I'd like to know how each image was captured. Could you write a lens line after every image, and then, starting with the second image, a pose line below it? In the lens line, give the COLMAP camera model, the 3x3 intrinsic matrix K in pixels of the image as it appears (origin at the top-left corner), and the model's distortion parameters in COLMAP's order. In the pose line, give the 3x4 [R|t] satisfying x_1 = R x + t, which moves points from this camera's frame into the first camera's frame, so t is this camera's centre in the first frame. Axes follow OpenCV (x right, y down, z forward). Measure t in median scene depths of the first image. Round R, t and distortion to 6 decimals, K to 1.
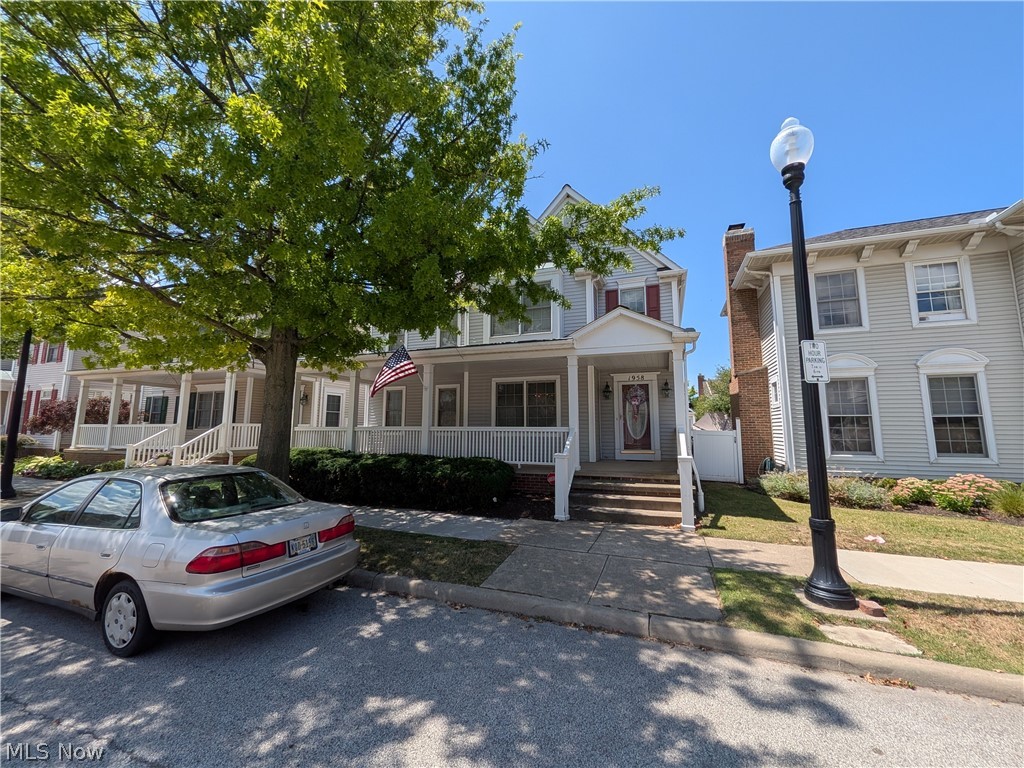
lens RADIAL K [[409.5, 0, 512.4], [0, 409.5, 382.9], [0, 0, 1]] dist [-0.001892, -0.000291]
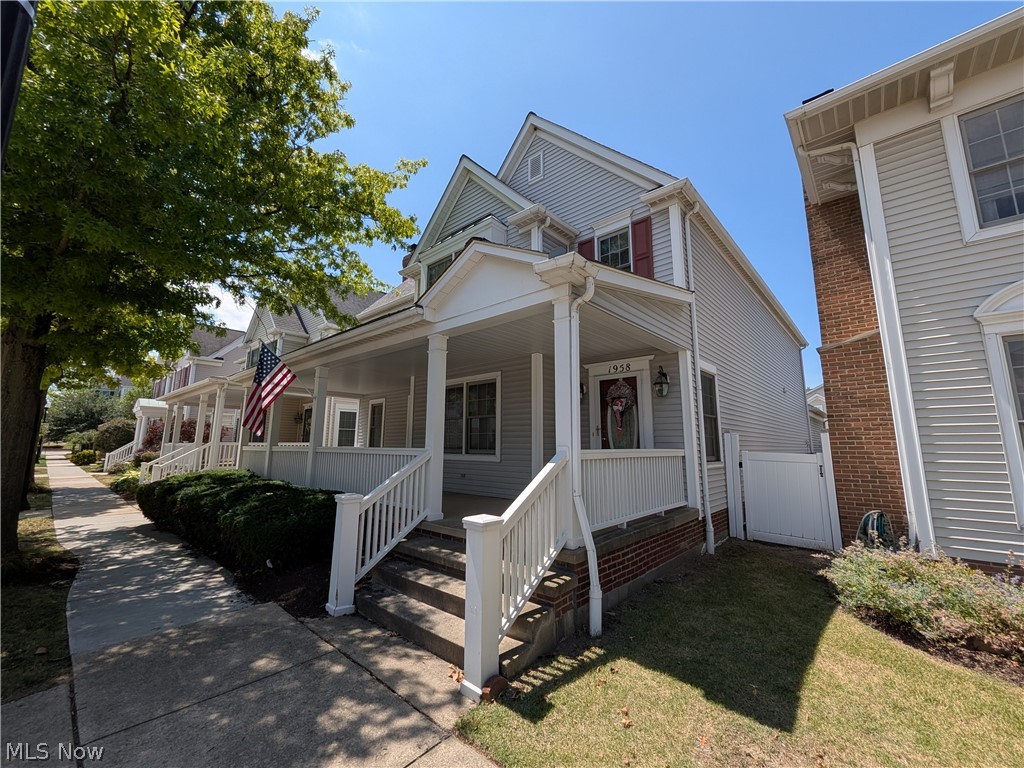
lens RADIAL K [[409.5, 0, 511.4], [0, 409.5, 380.7], [0, 0, 1]] dist [-0.001892, -0.000291]
pose [[0.932632, -0.056350, -0.356403, 0.369188], [0.041288, 0.997909, -0.049734, 0.031146], [0.358460, 0.031668, 0.933008, 0.352754]]
